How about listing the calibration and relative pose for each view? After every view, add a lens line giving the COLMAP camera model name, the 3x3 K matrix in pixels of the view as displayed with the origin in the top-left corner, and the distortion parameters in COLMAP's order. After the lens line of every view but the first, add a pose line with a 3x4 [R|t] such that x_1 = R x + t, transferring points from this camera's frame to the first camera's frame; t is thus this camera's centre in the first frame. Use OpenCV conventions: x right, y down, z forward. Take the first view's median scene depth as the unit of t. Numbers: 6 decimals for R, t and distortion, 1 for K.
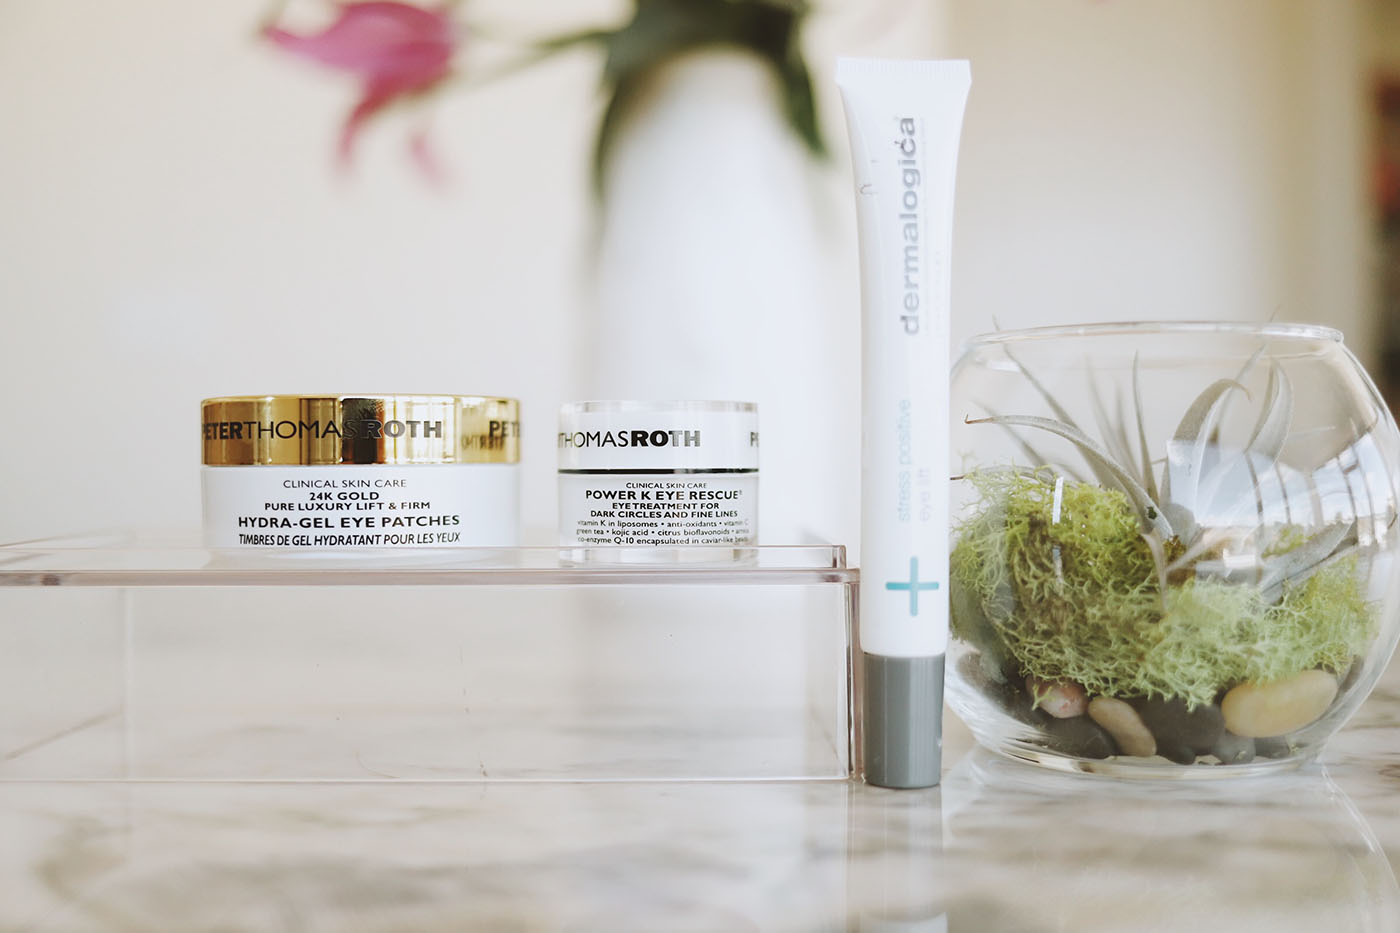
lens RADIAL K [[1393.2, 0, 691.9], [0, 1393.2, 464.8], [0, 0, 1]] dist [-0.015206, 0.000280]
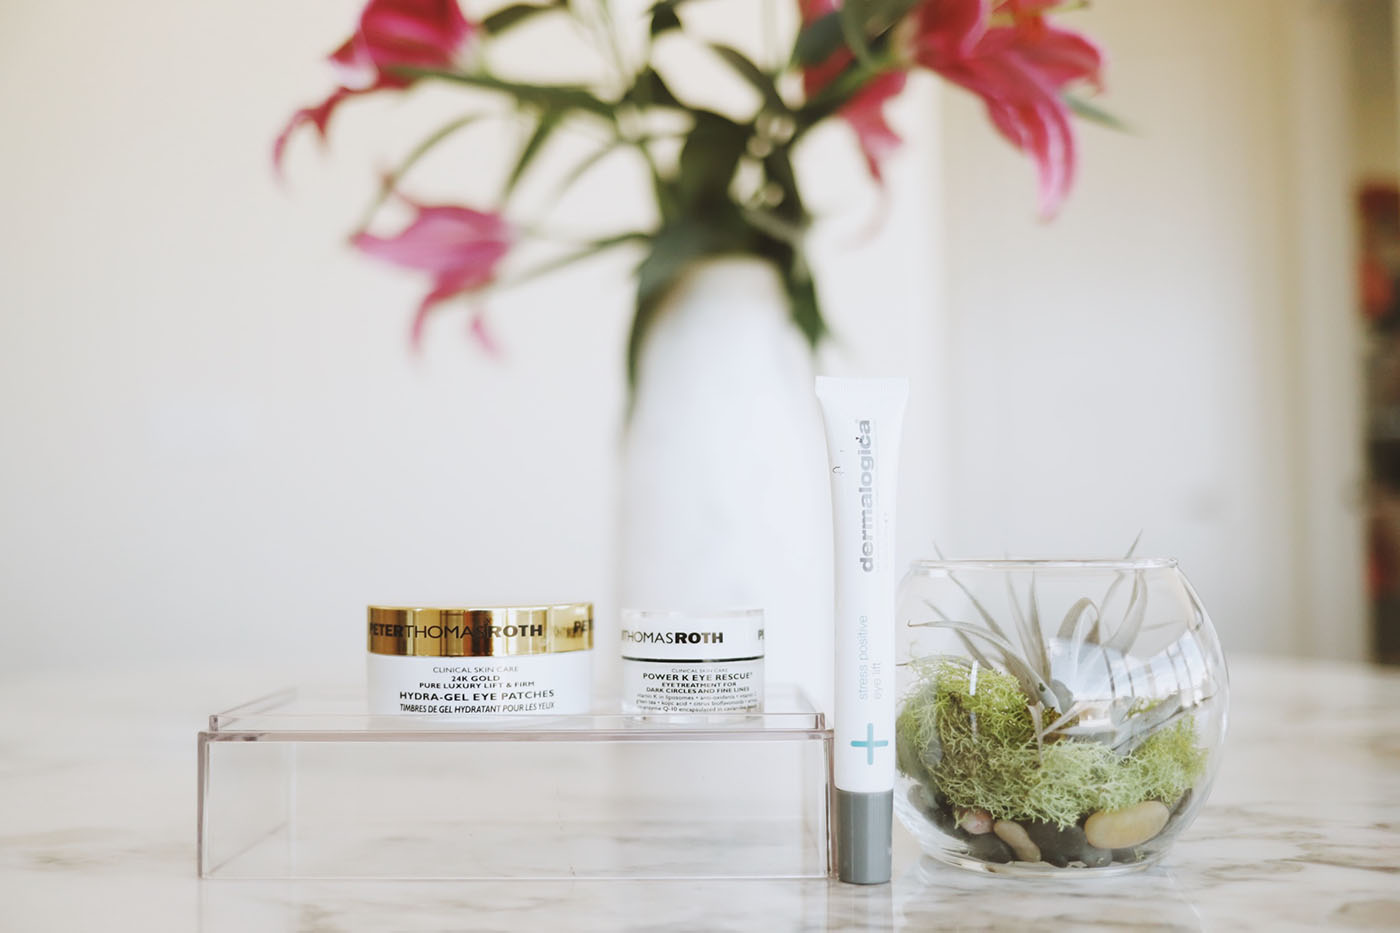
lens RADIAL K [[1483.2, 0, 700.0], [0, 1483.2, 466.5], [0, 0, 1]] dist [-0.000864, -0.005856]
pose [[0.999998, -0.000471, -0.002019, -0.014848], [0.000389, 0.999195, -0.040105, -0.134914], [0.002037, 0.040104, 0.999193, -0.540093]]
